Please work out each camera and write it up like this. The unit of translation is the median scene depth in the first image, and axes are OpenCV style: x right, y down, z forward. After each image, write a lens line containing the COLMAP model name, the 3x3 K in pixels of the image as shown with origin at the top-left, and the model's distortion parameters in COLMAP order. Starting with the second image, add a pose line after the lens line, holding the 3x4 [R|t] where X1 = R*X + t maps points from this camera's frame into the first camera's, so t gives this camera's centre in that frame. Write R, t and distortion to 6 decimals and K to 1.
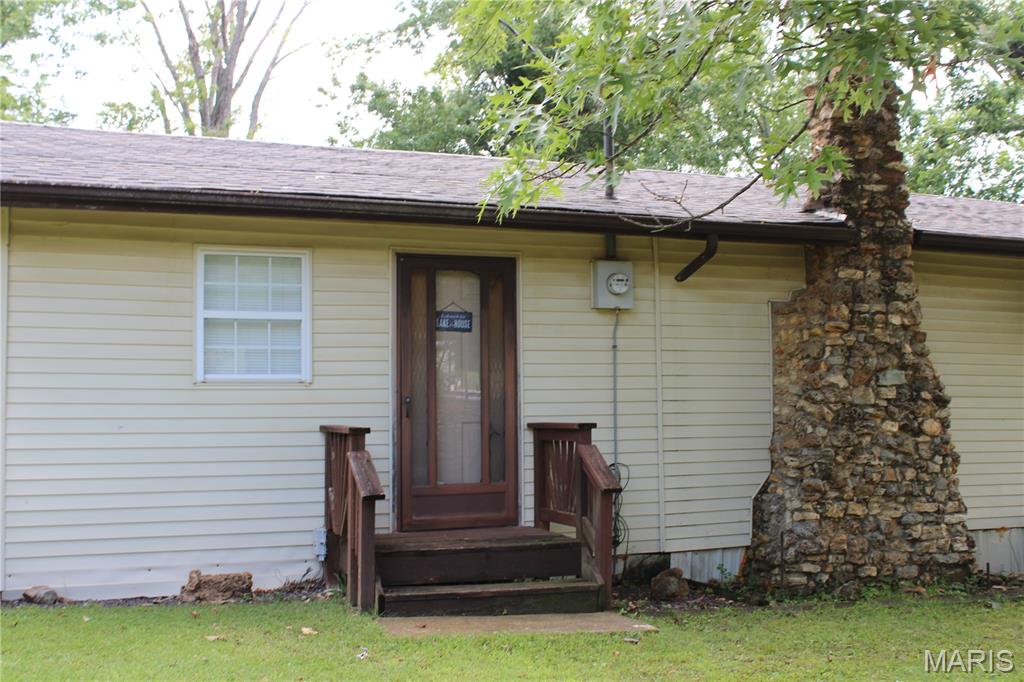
lens RADIAL K [[1203.9, 0, 512.0], [0, 1203.9, 341.0], [0, 0, 1]] dist [-0.087351, 0.152363]
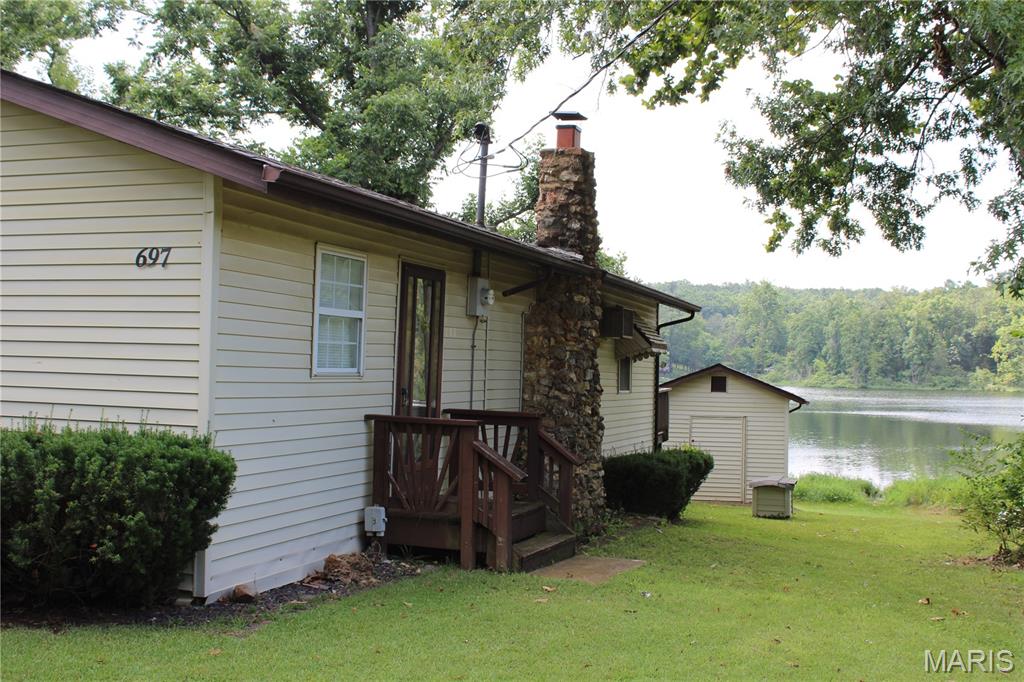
lens RADIAL K [[1203.9, 0, 512.0], [0, 1203.9, 341.0], [0, 0, 1]] dist [-0.087351, 0.152363]
pose [[0.641454, 0.041516, 0.766037, -0.816114], [-0.081617, 0.996561, 0.014334, -0.021287], [-0.762807, -0.071716, 0.642637, 0.173354]]
